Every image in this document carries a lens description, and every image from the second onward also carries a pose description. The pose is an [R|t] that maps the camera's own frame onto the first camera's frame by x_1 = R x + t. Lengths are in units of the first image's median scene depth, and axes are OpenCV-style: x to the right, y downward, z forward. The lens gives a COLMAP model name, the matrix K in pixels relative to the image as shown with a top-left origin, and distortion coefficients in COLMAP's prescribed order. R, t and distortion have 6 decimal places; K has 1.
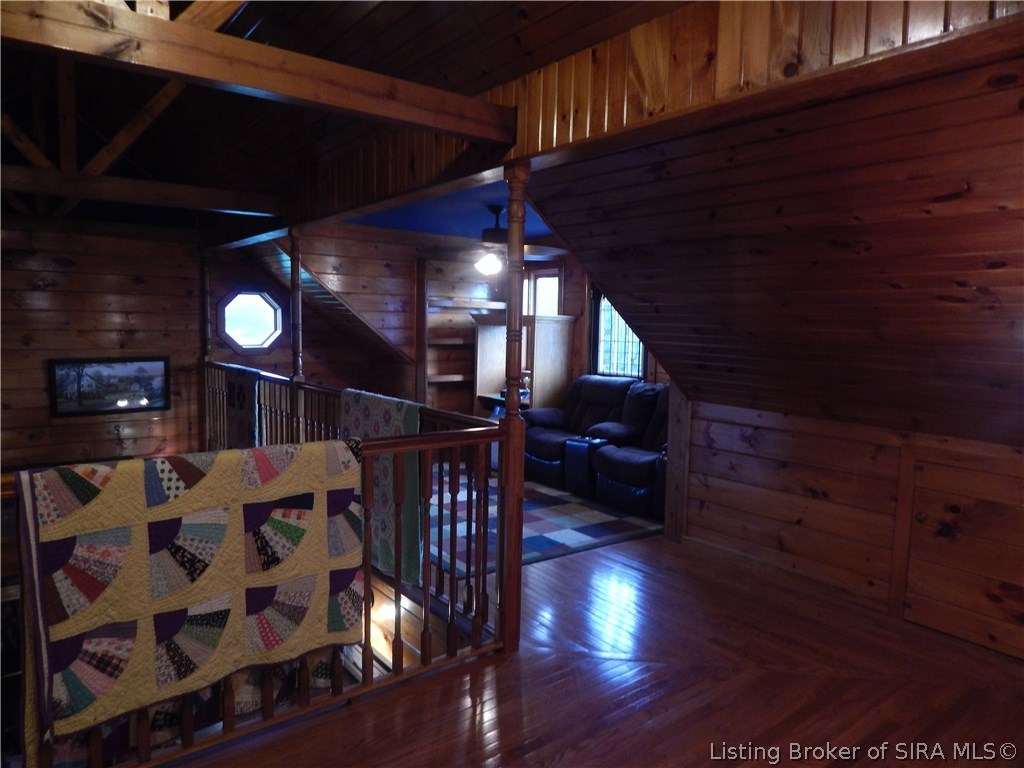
lens RADIAL K [[677.8, 0, 513.9], [0, 677.8, 381.3], [0, 0, 1]] dist [0.001631, -0.002225]
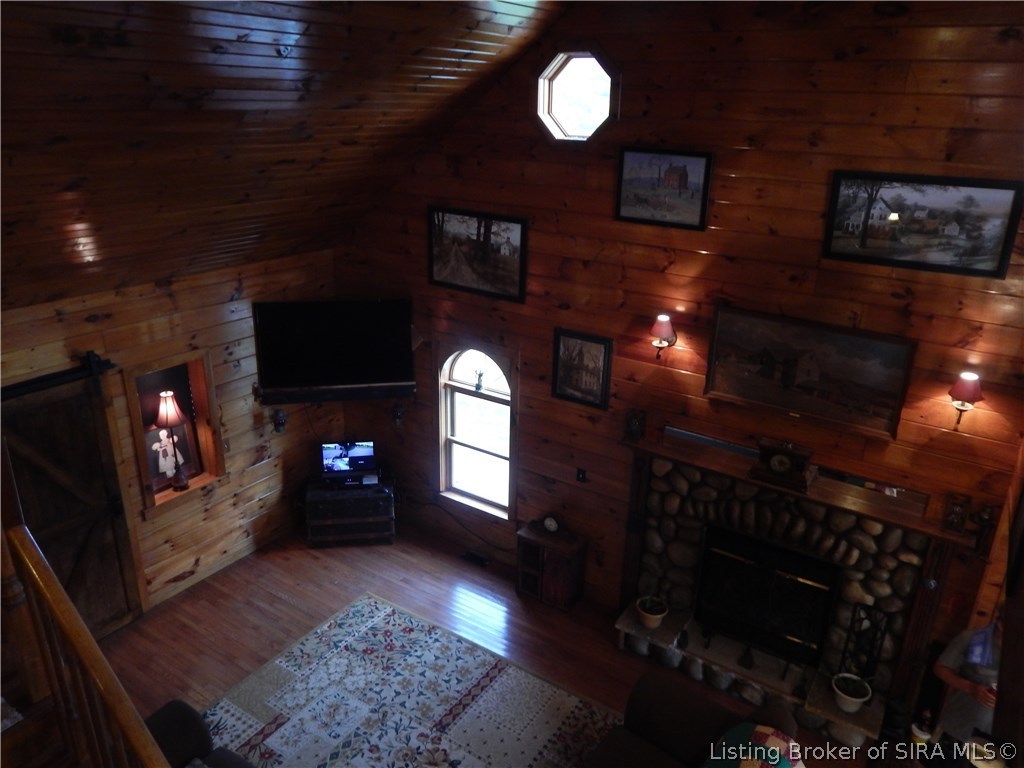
lens RADIAL K [[734.3, 0, 514.4], [0, 734.3, 380.3], [0, 0, 1]] dist [-0.013352, -0.005084]
pose [[0.325130, 0.321202, -0.889449, -0.044743], [-0.109742, 0.947010, 0.301874, -0.010394], [0.939280, -0.000538, 0.343151, 0.253251]]
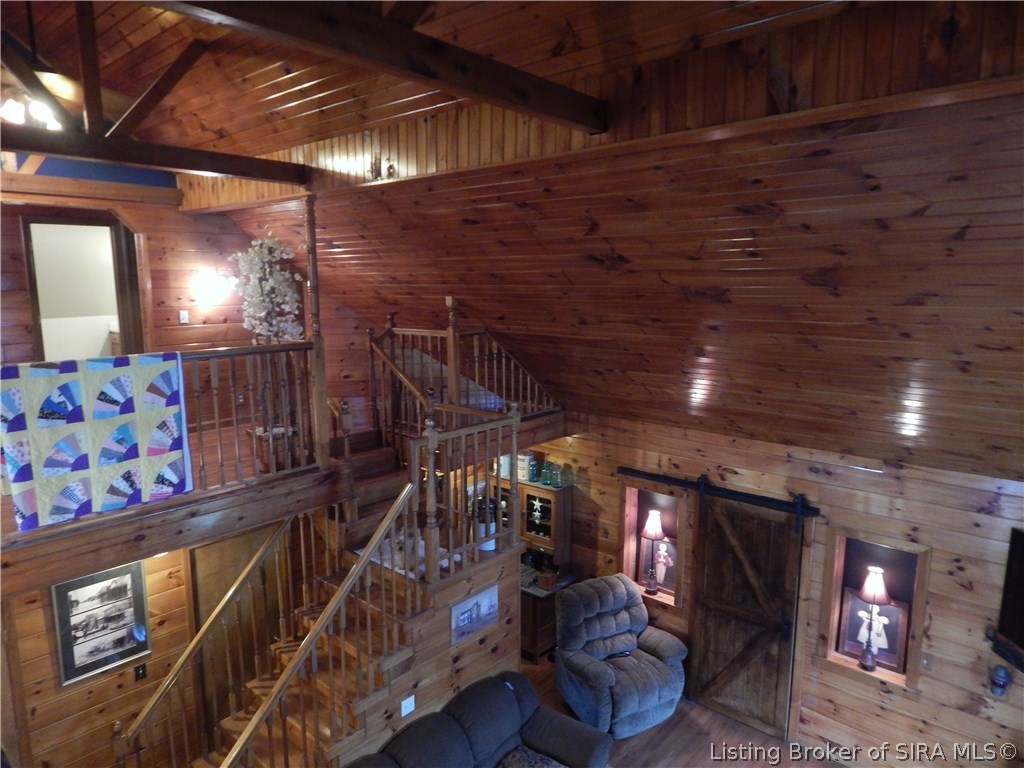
lens RADIAL K [[677.8, 0, 513.9], [0, 677.8, 381.3], [0, 0, 1]] dist [0.001631, -0.002225]
pose [[-0.980627, 0.011470, -0.195548, -0.245985], [-0.036631, 0.969936, 0.240587, -0.056971], [0.192429, 0.243089, -0.950725, 0.592356]]
